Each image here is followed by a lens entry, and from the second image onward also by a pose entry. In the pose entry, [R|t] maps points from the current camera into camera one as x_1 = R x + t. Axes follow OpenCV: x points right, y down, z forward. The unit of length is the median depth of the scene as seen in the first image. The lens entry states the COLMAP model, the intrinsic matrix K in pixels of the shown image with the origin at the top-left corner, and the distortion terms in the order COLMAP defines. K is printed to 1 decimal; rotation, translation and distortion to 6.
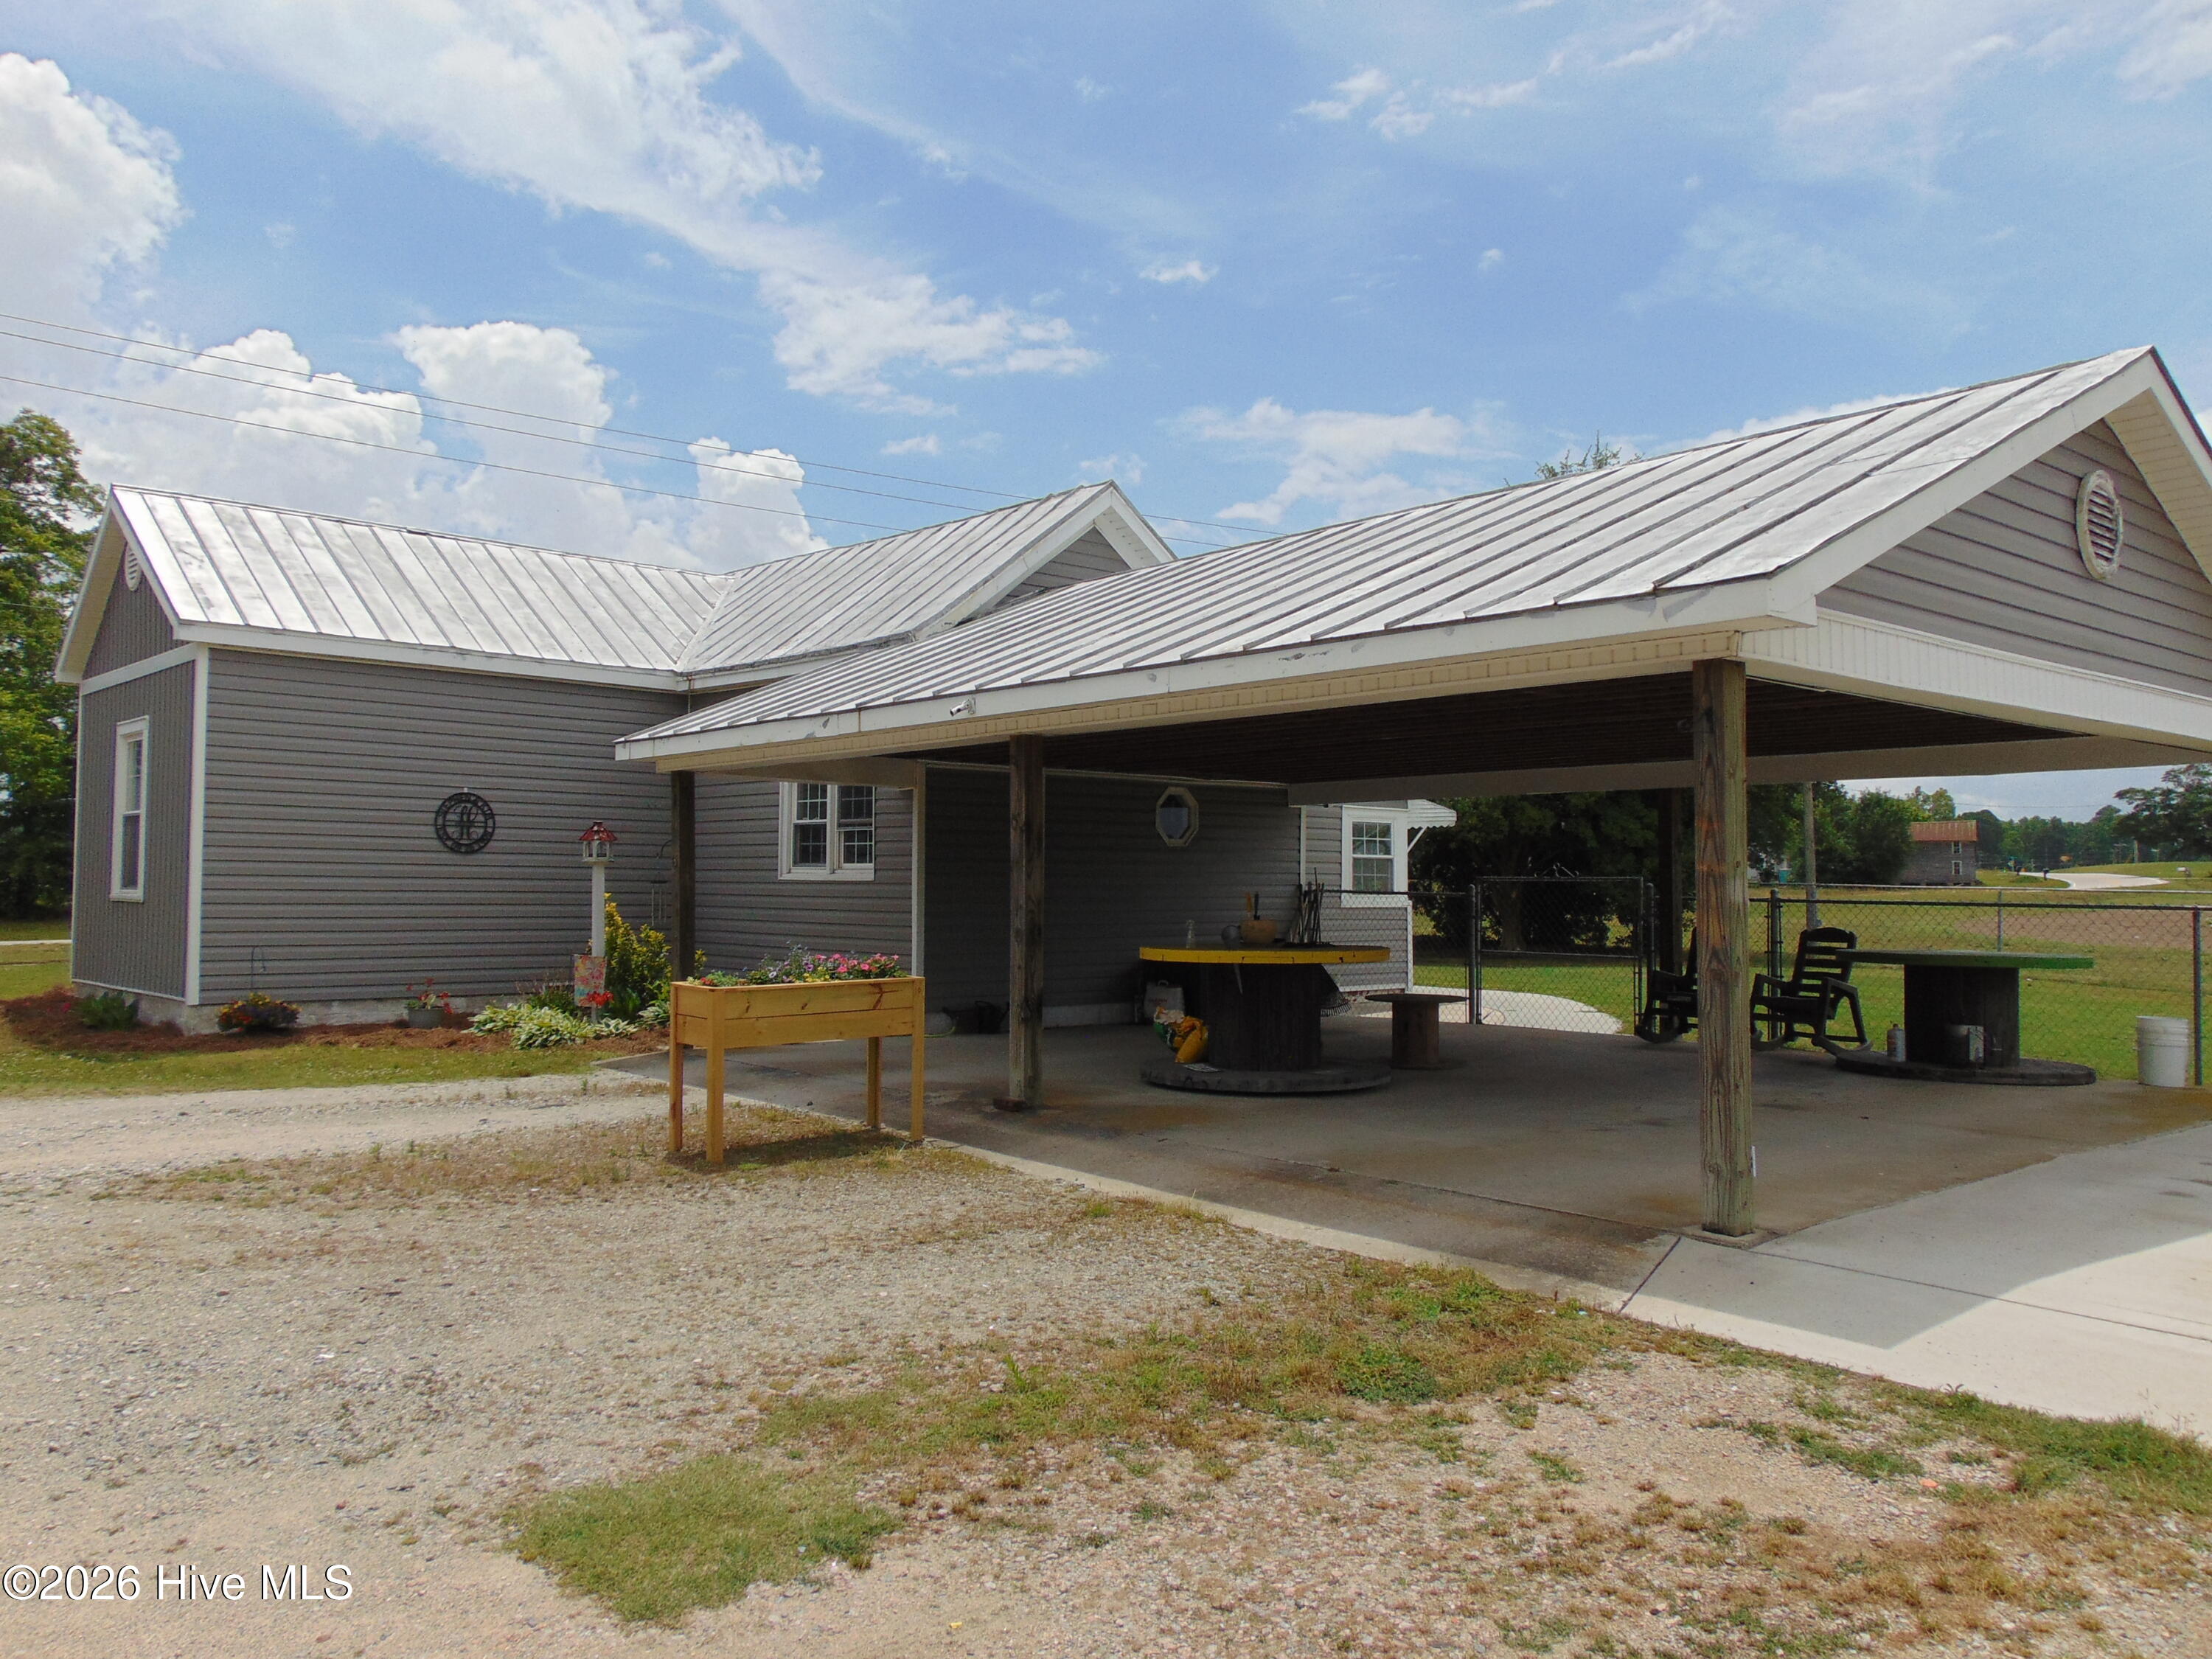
lens RADIAL K [[1673.2, 0, 1105.5], [0, 1673.2, 818.9], [0, 0, 1]] dist [-0.028348, 0.056111]
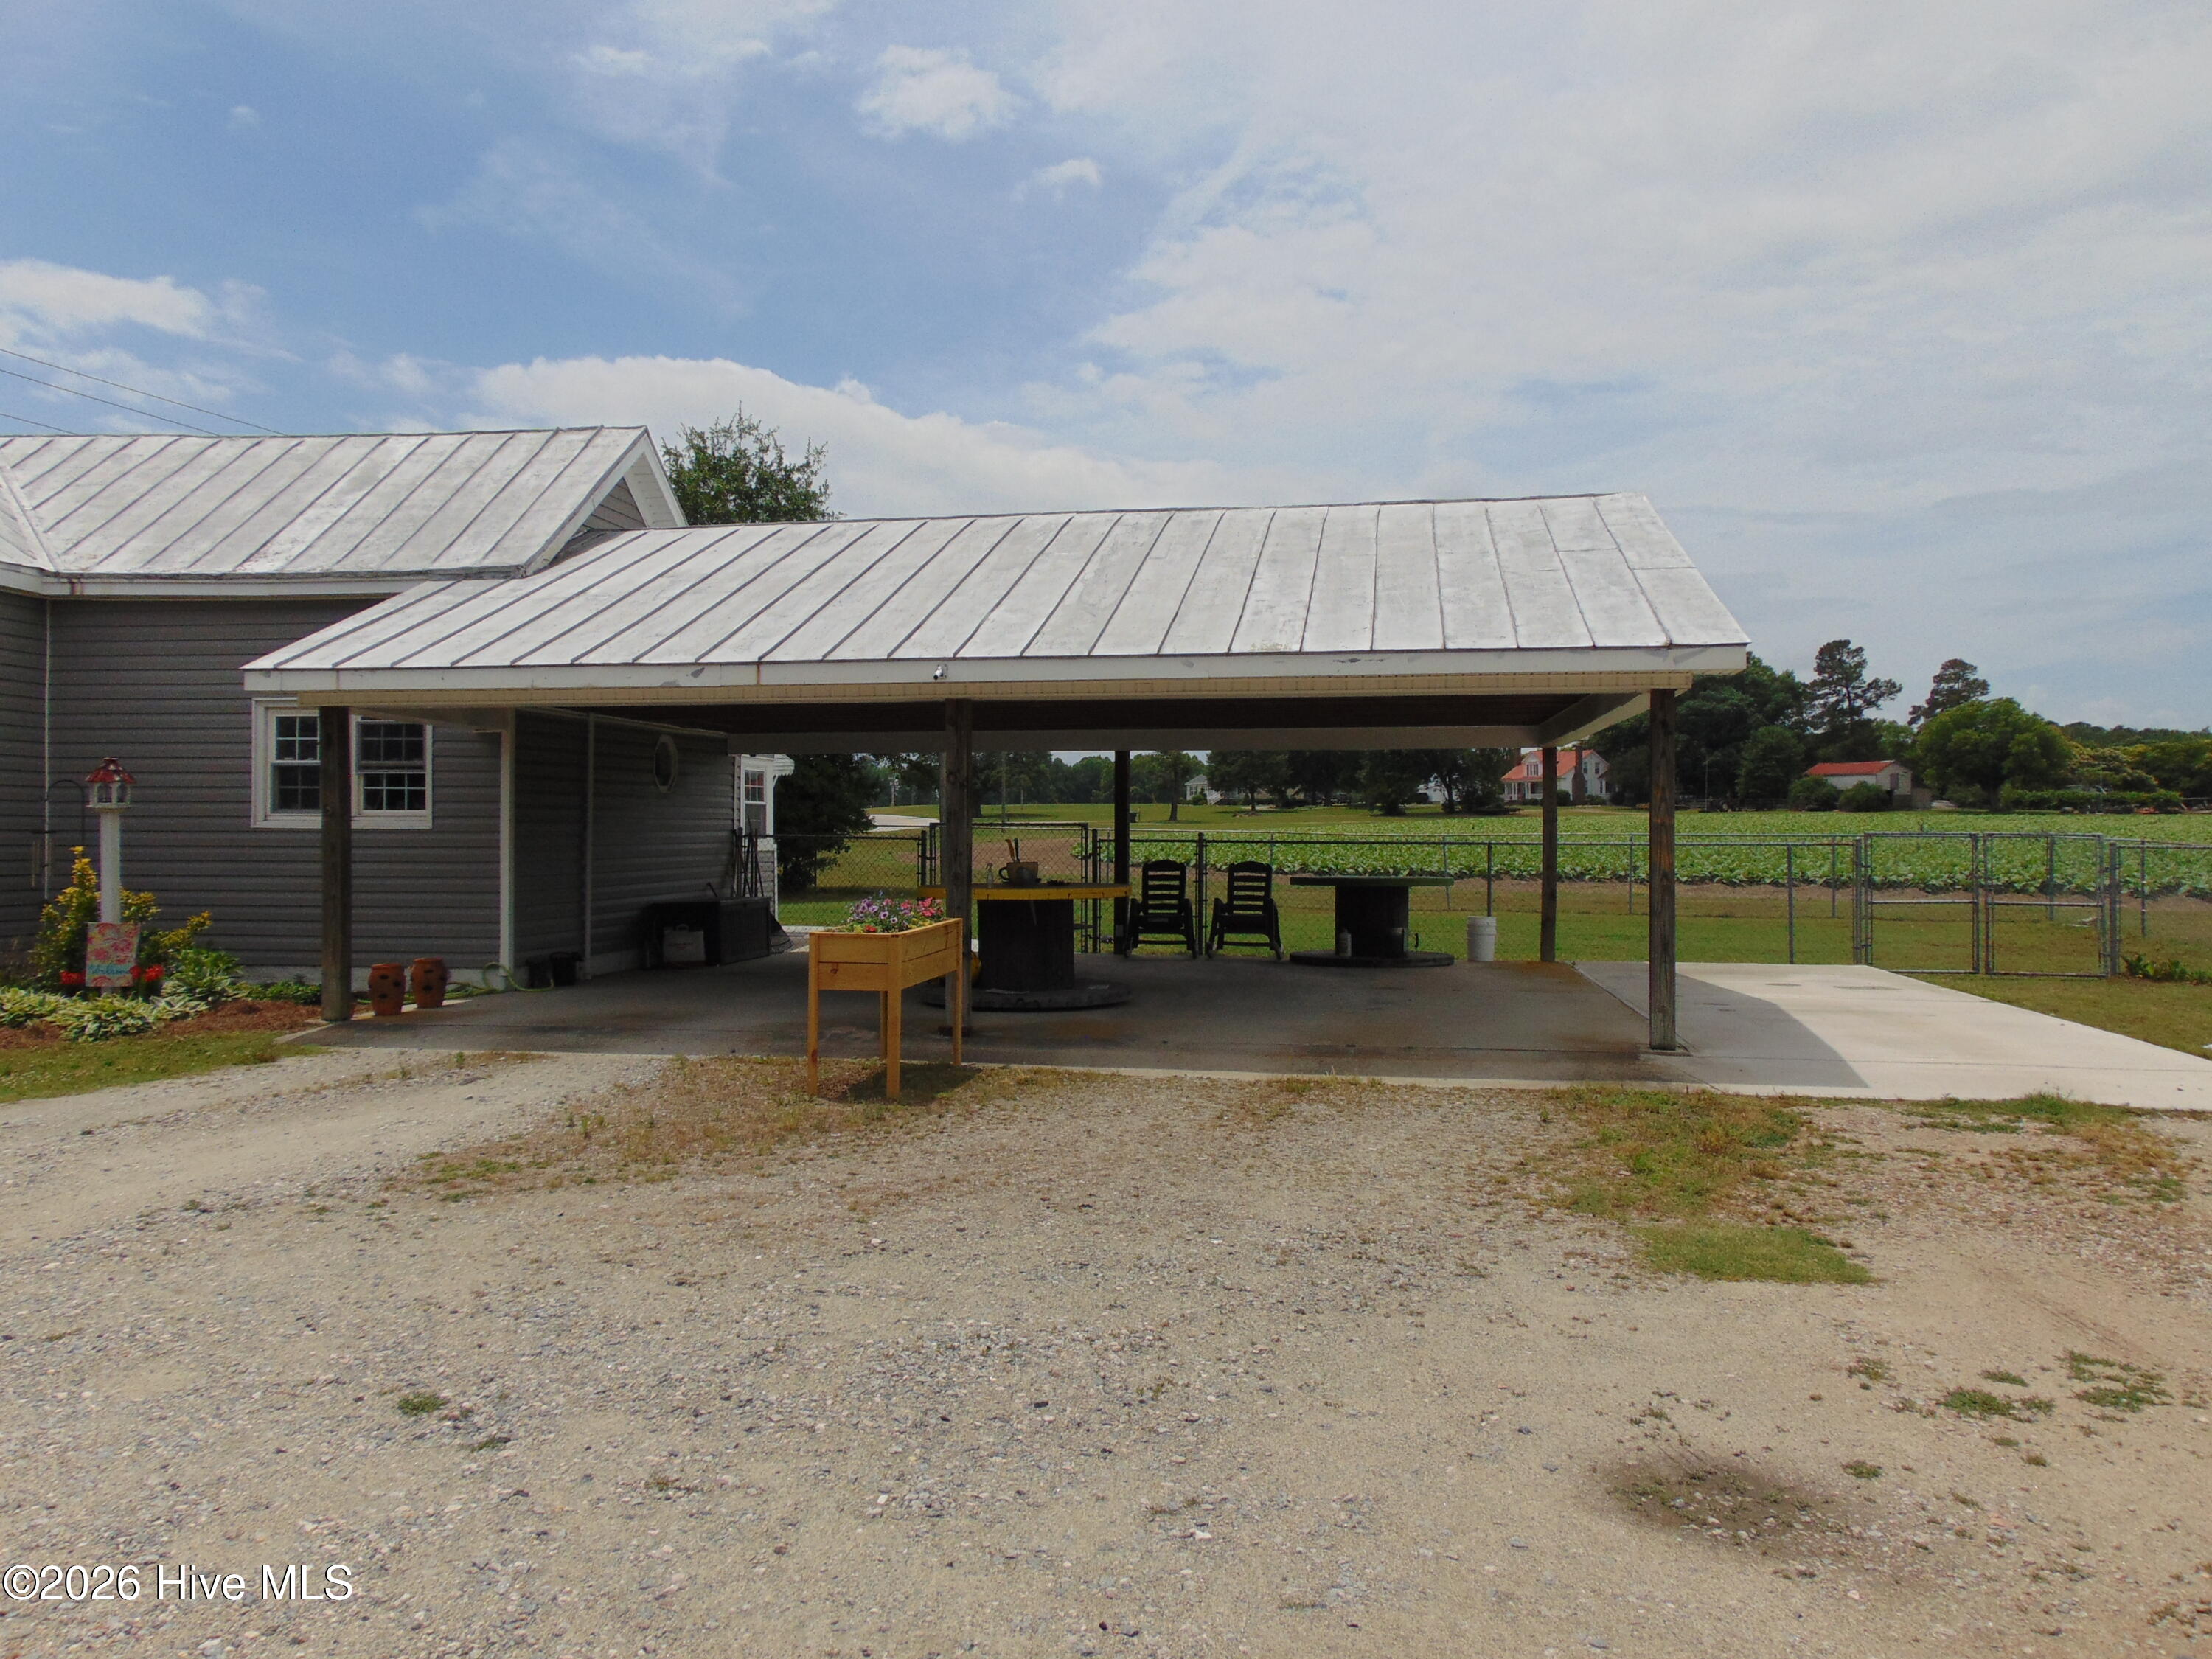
lens RADIAL K [[1673.2, 0, 1122.7], [0, 1673.2, 837.0], [0, 0, 1]] dist [-0.028348, 0.056111]
pose [[0.758887, -0.009053, 0.651159, -0.421282], [-0.021962, 0.998979, 0.039484, -0.003199], [-0.650852, -0.044265, 0.757913, 0.056994]]
